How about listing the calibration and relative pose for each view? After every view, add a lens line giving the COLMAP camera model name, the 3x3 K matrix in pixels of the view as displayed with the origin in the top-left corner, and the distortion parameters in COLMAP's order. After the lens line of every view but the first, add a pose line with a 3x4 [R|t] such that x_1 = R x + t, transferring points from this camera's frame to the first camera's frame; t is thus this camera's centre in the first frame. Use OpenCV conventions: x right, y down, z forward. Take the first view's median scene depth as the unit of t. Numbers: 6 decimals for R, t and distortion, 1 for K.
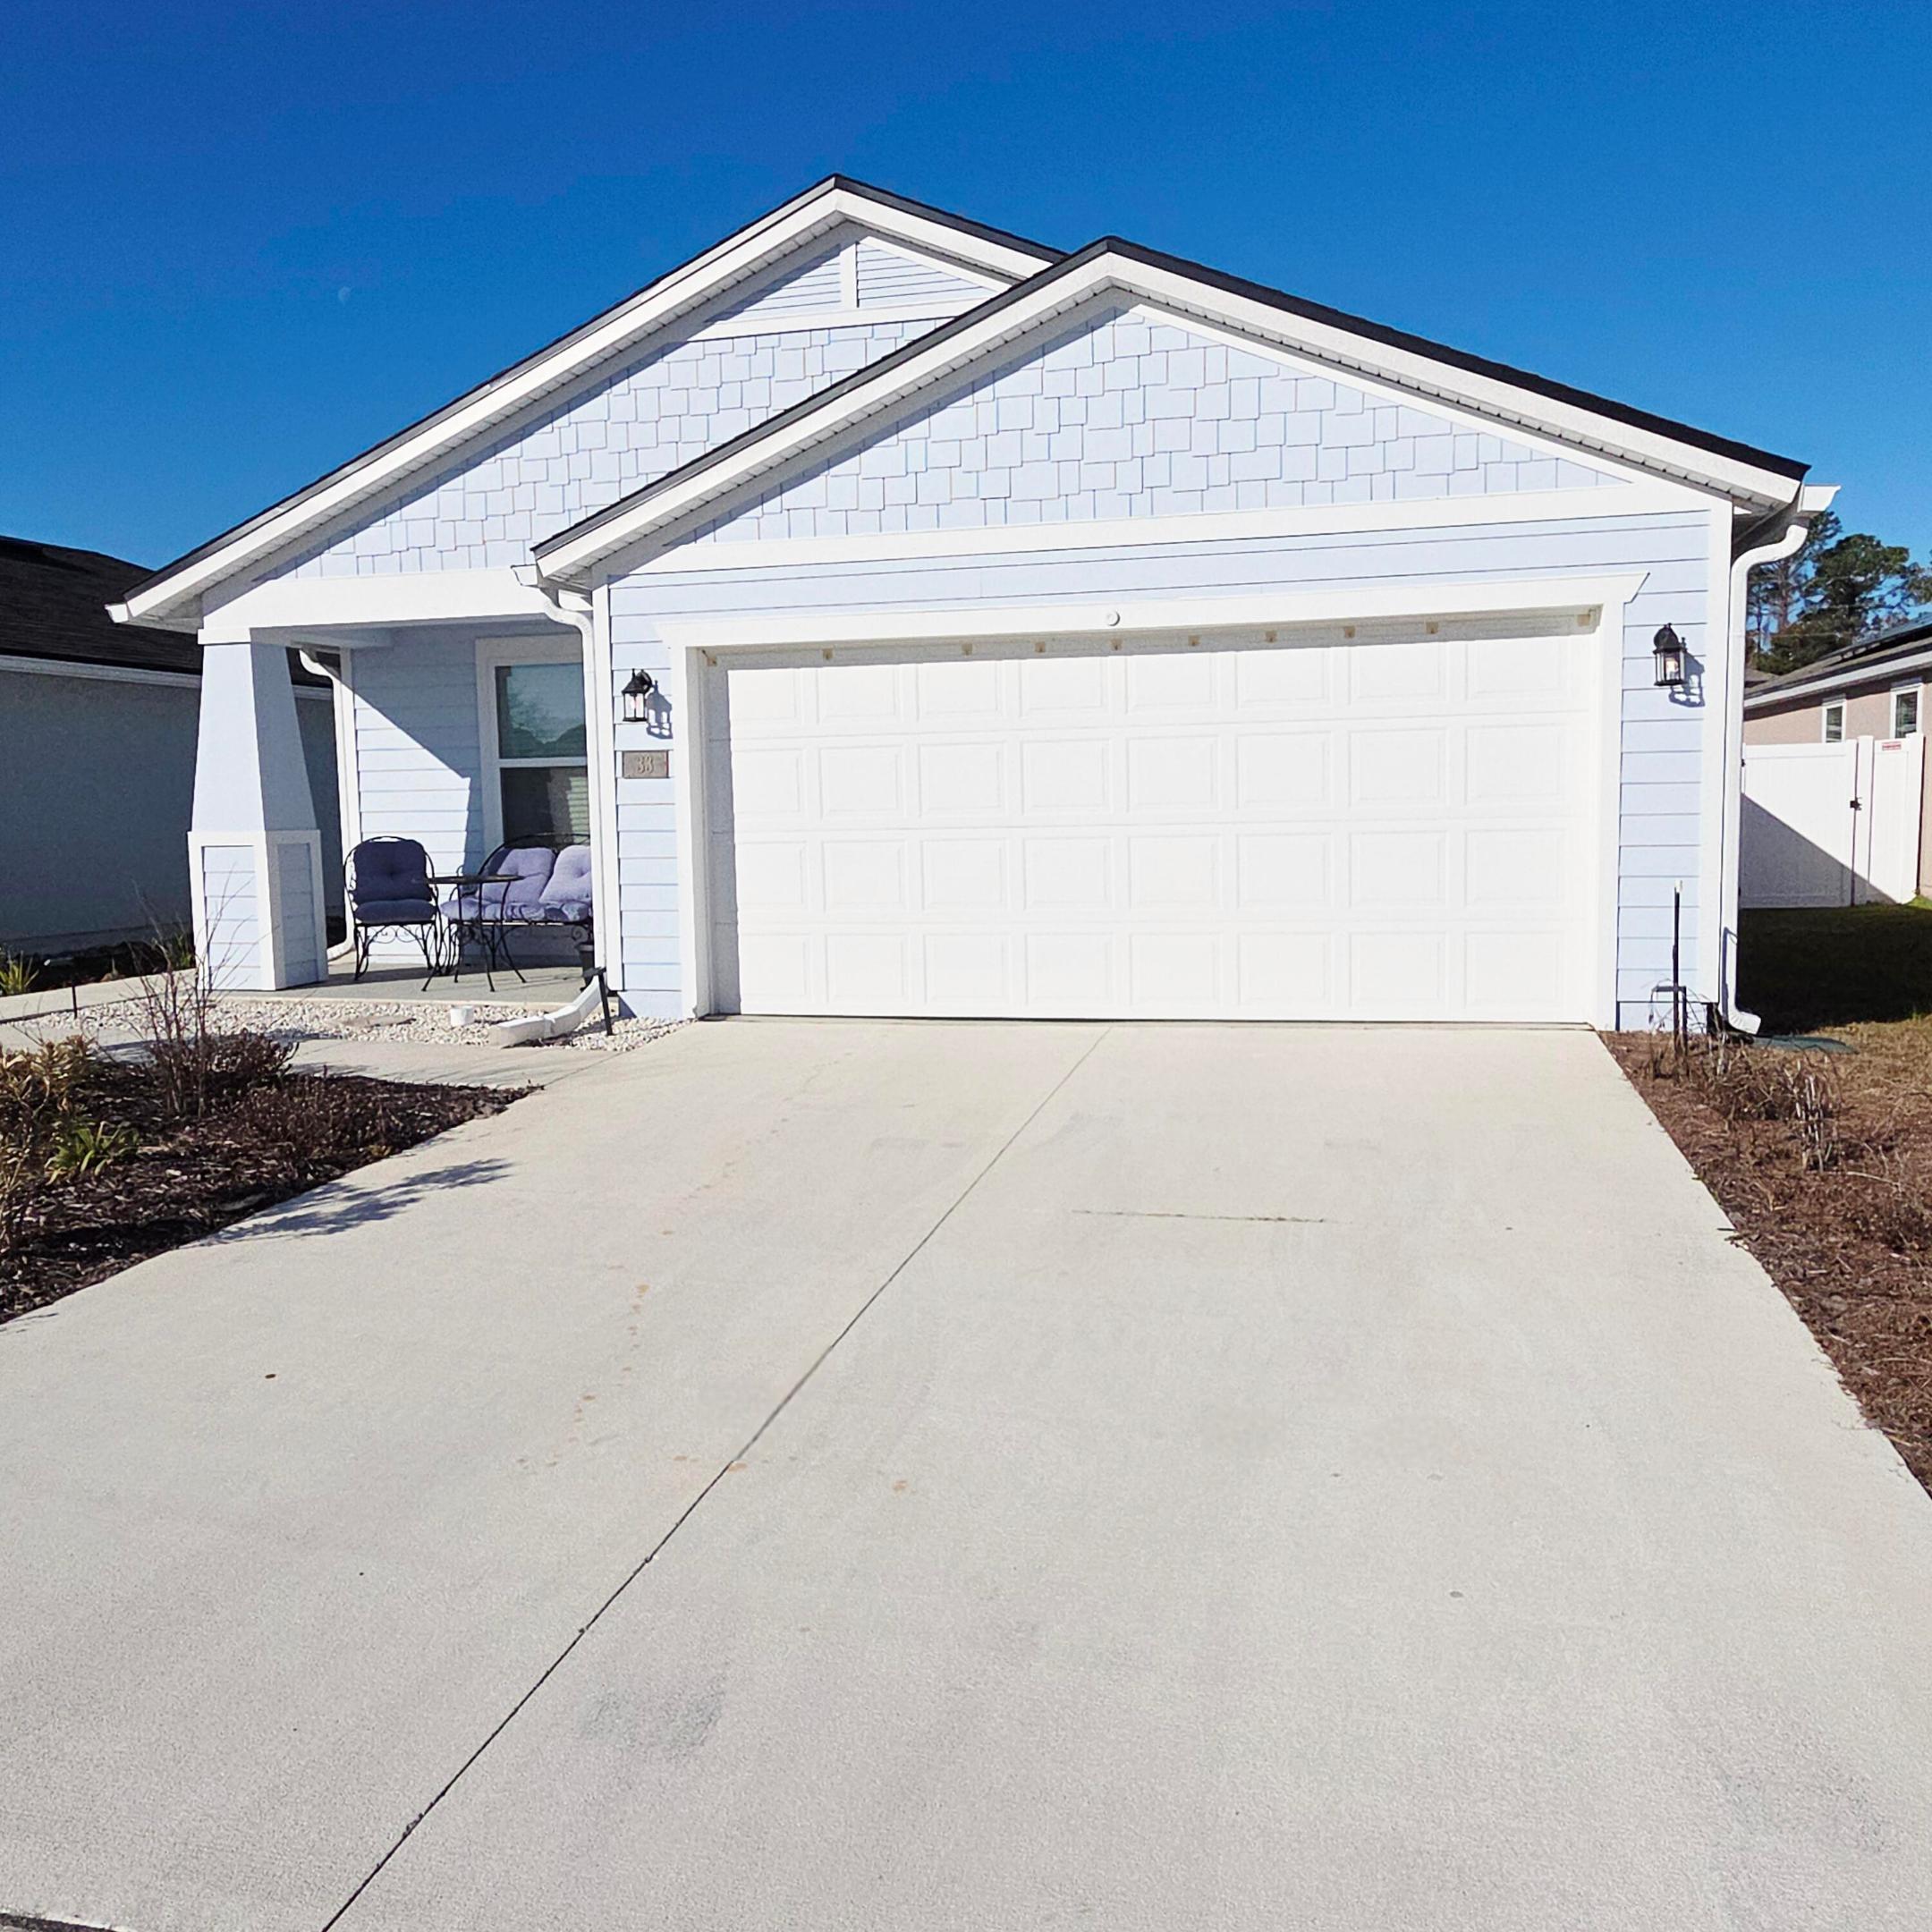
lens RADIAL K [[1629.6, 0, 966.0], [0, 1629.6, 966.0], [0, 0, 1]] dist [0.017148, -0.018500]
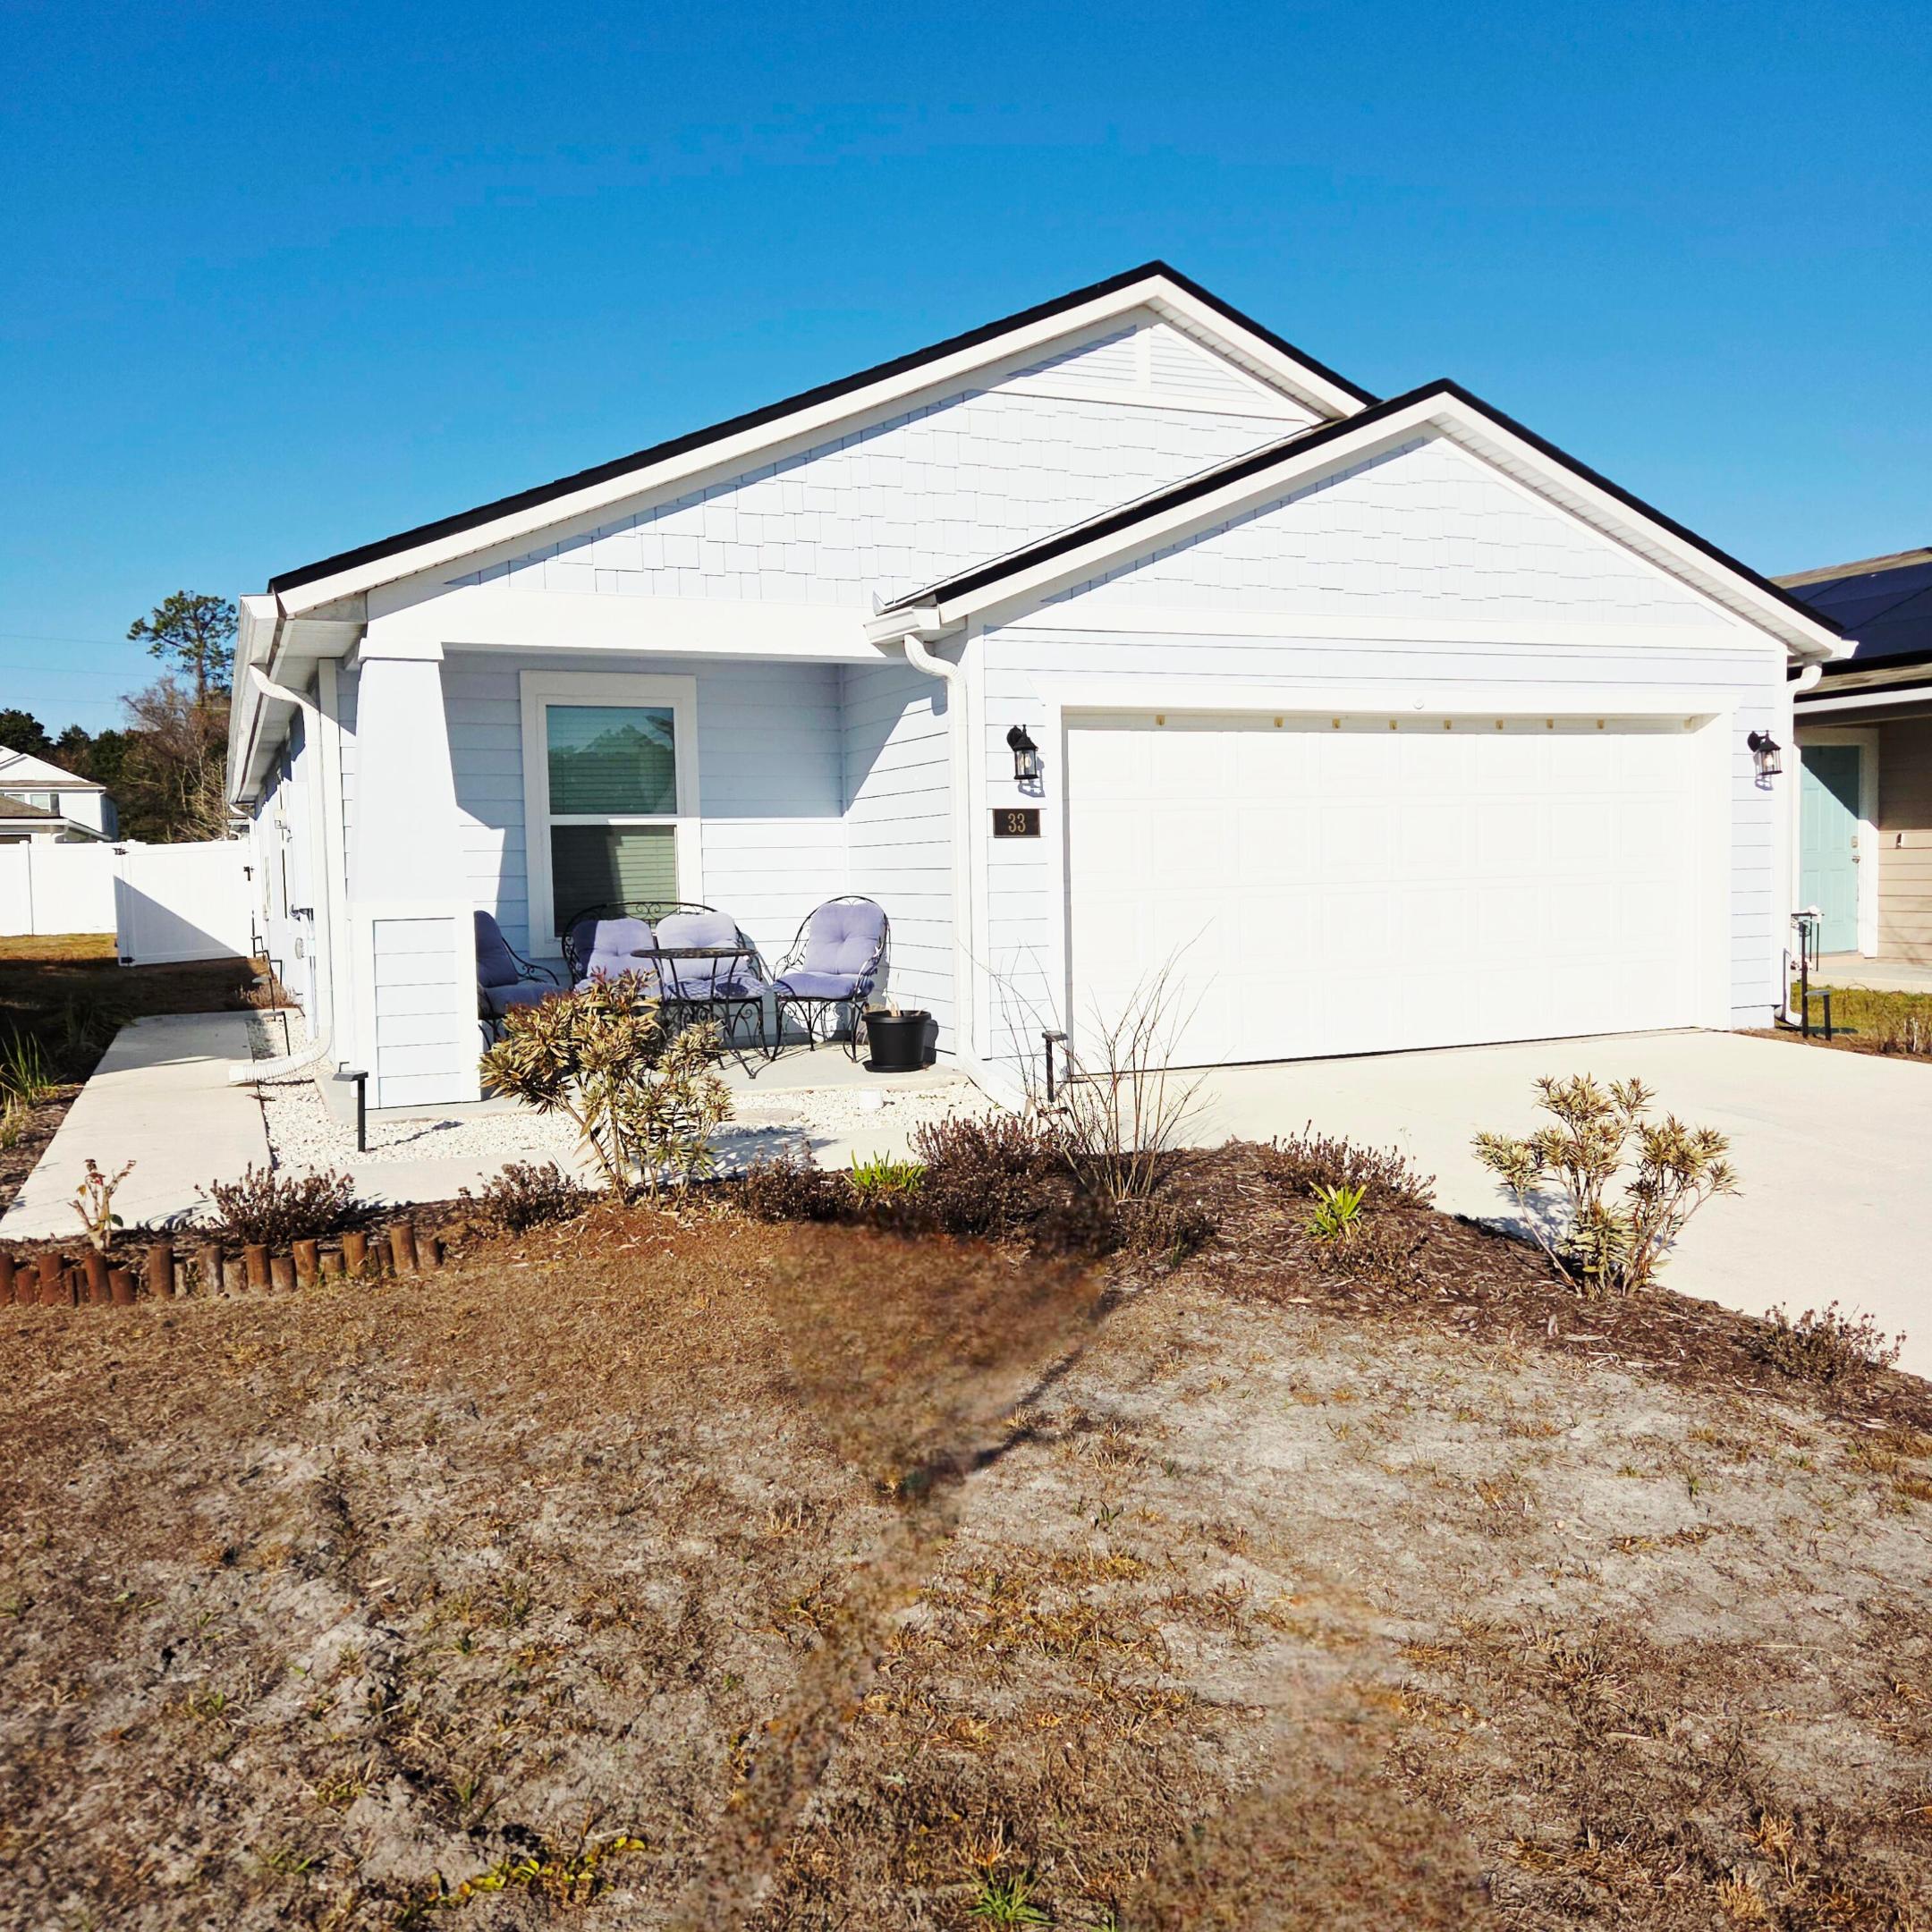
lens RADIAL K [[1755.9, 0, 966.0], [0, 1755.9, 966.0], [0, 0, 1]] dist [0.114499, -0.002413]
pose [[0.792182, -0.029672, 0.609563, -0.854991], [0.065995, 0.997125, -0.037230, -0.001714], [-0.606706, 0.069721, 0.791863, 0.196233]]
